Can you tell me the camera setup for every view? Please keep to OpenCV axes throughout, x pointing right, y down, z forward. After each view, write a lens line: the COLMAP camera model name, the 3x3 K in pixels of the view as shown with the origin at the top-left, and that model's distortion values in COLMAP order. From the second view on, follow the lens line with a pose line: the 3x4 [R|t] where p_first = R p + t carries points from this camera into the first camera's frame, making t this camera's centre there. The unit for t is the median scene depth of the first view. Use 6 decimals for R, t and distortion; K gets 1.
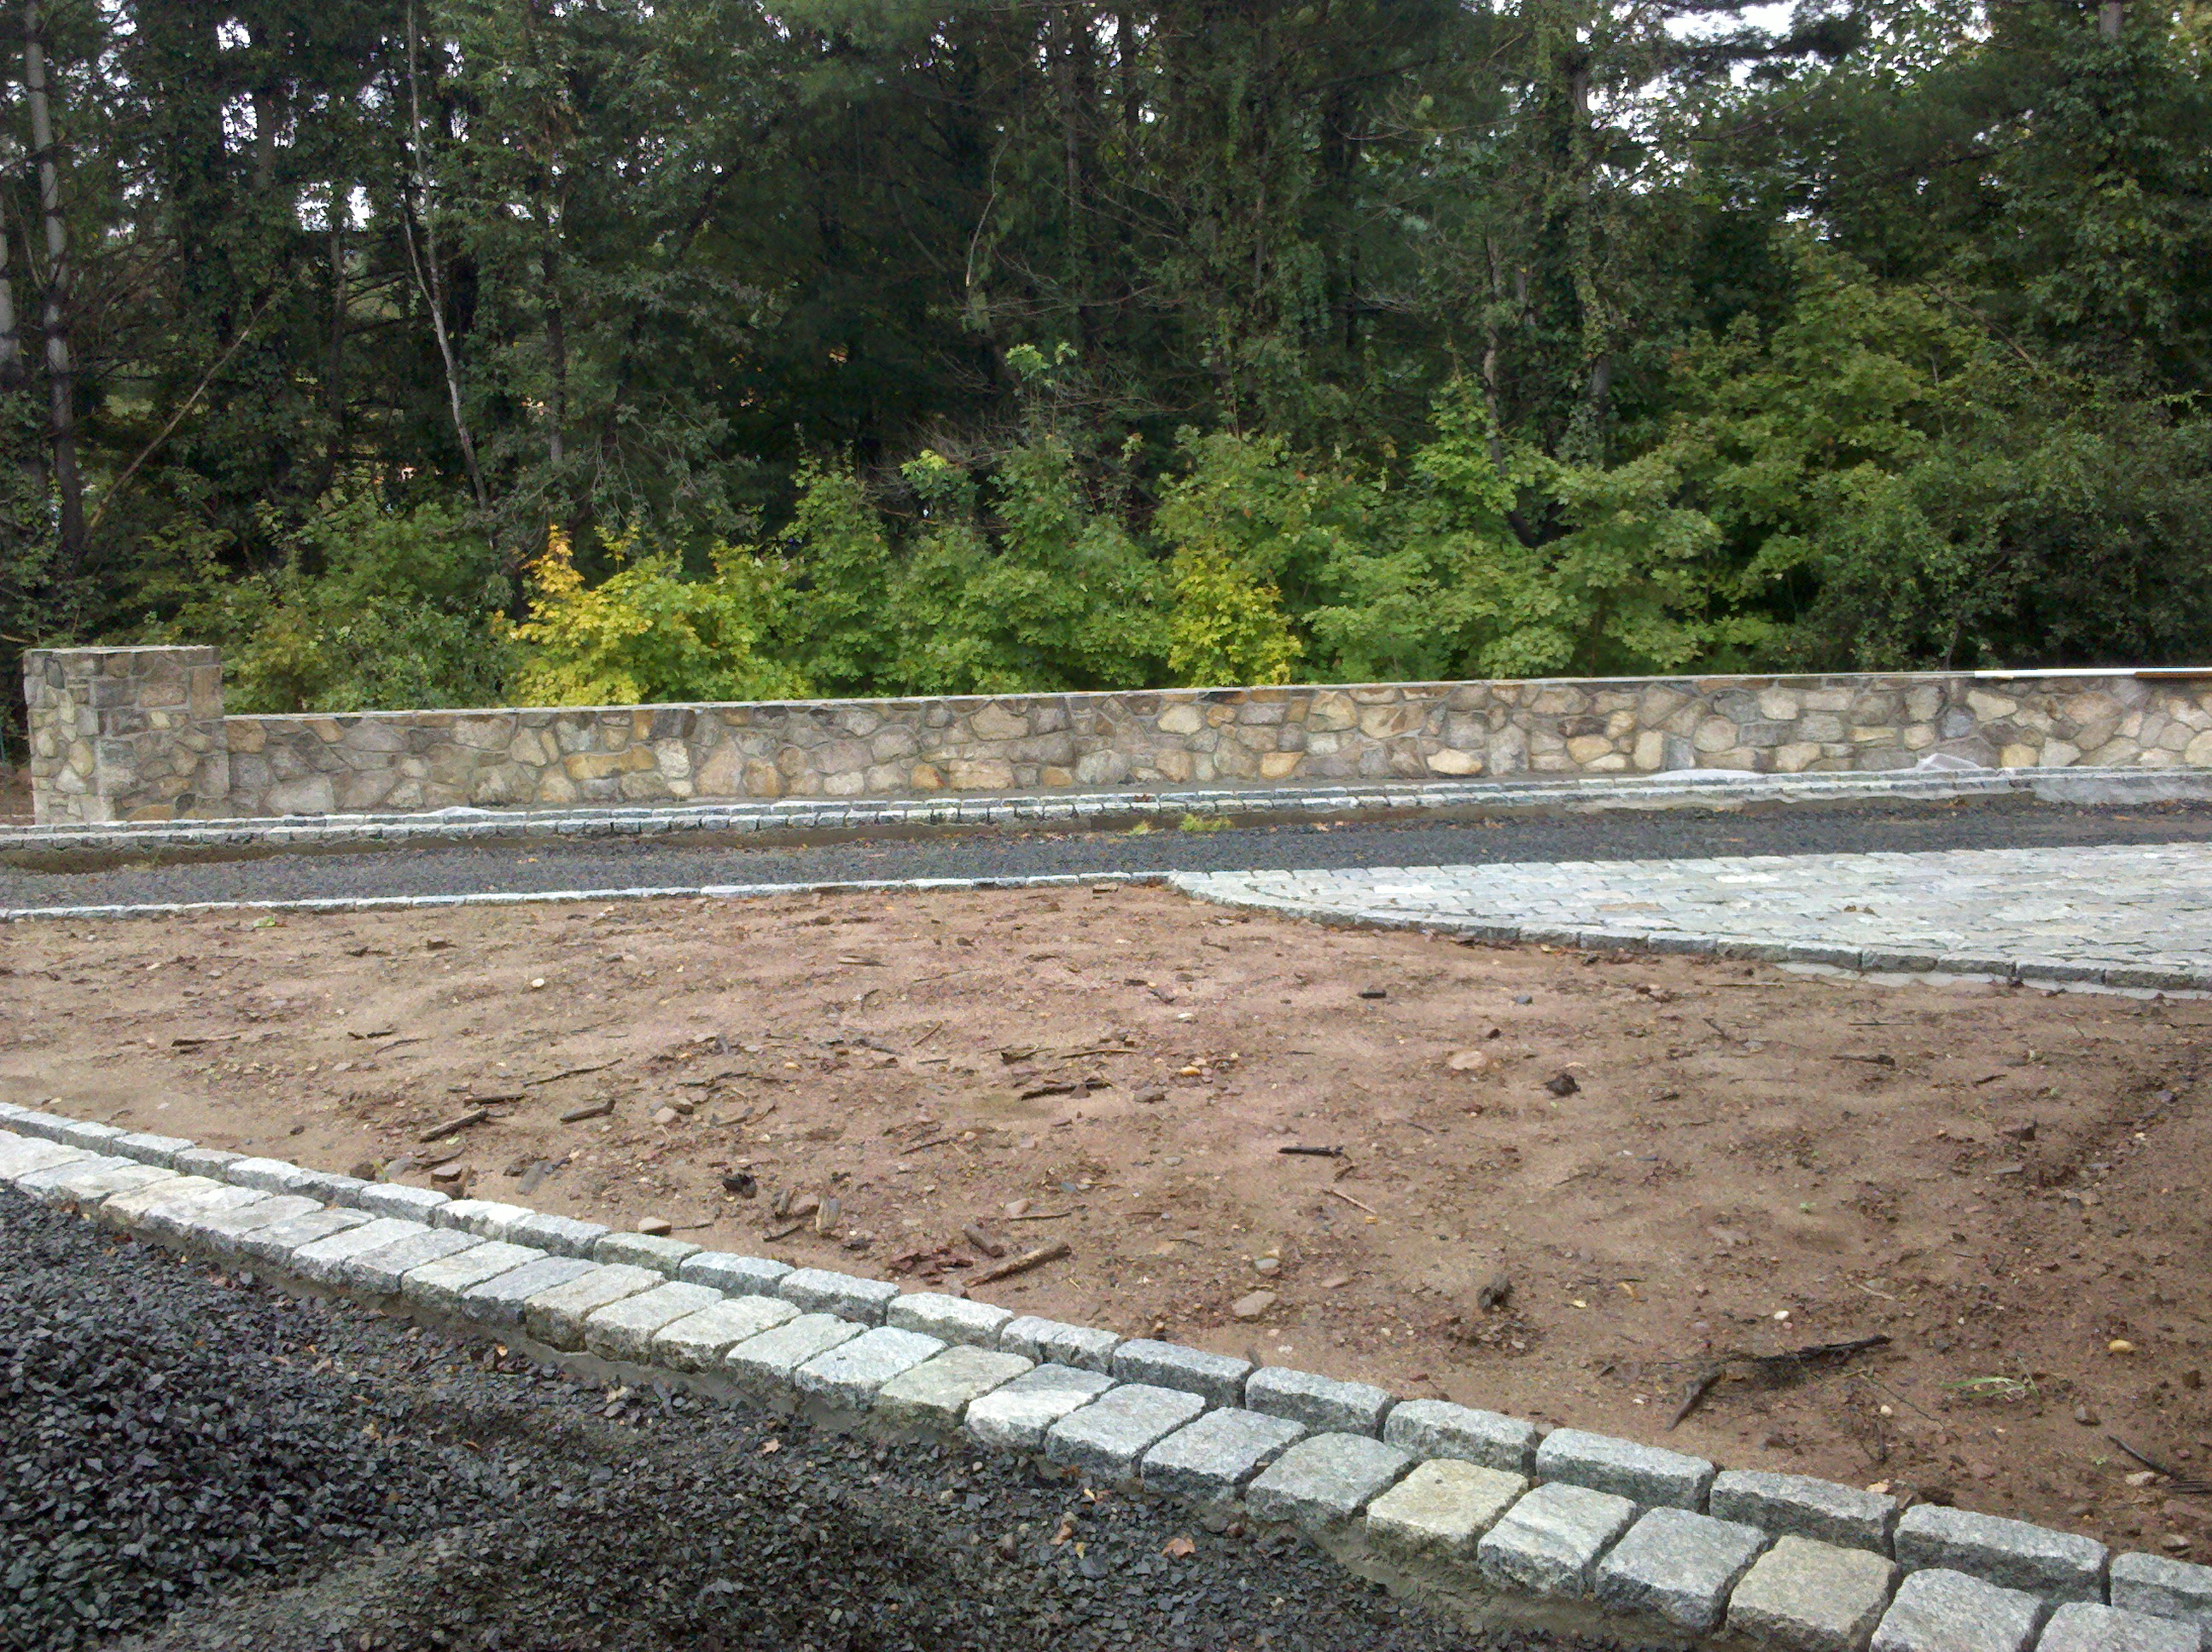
lens RADIAL K [[2115.7, 0, 1110.5], [0, 2115.7, 826.8], [0, 0, 1]] dist [-0.009919, 0.000000]
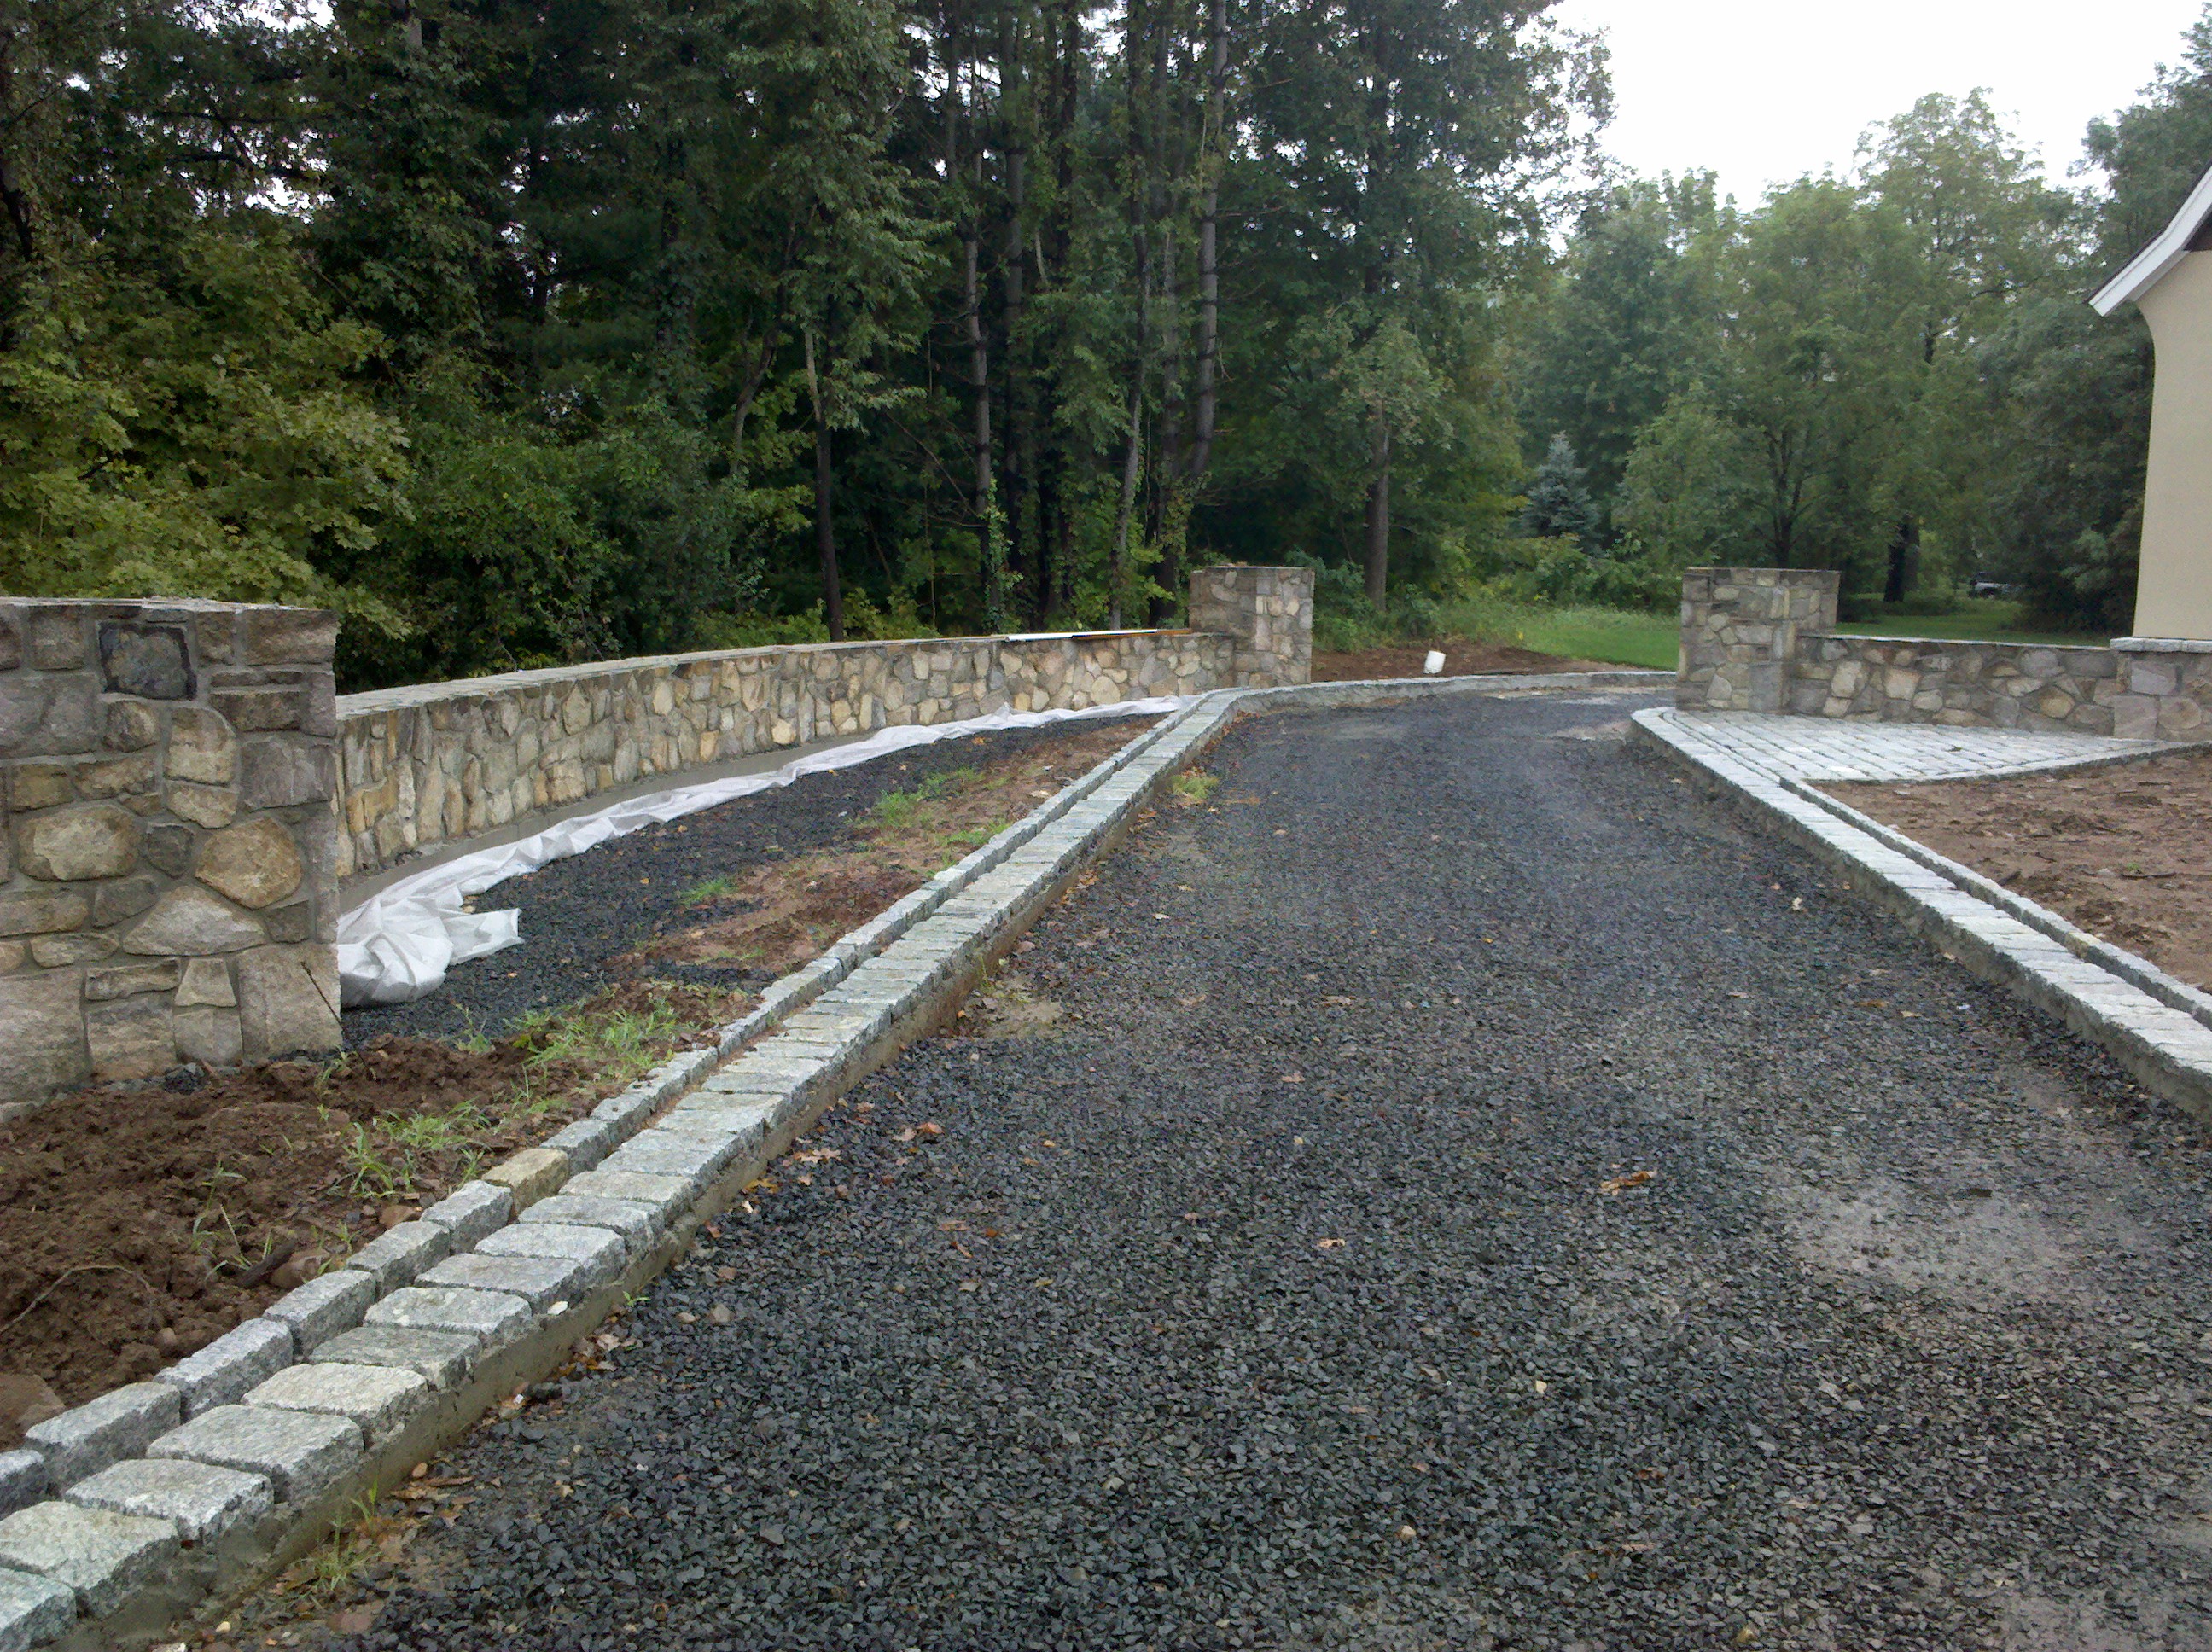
lens RADIAL K [[2115.7, 0, 1079.1], [0, 2115.7, 868.2], [0, 0, 1]] dist [-0.009919, 0.000000]
pose [[0.195064, -0.111560, 0.974425, -0.773764], [0.081071, 0.991944, 0.097337, -0.053035], [-0.977434, 0.060010, 0.202537, 0.683991]]
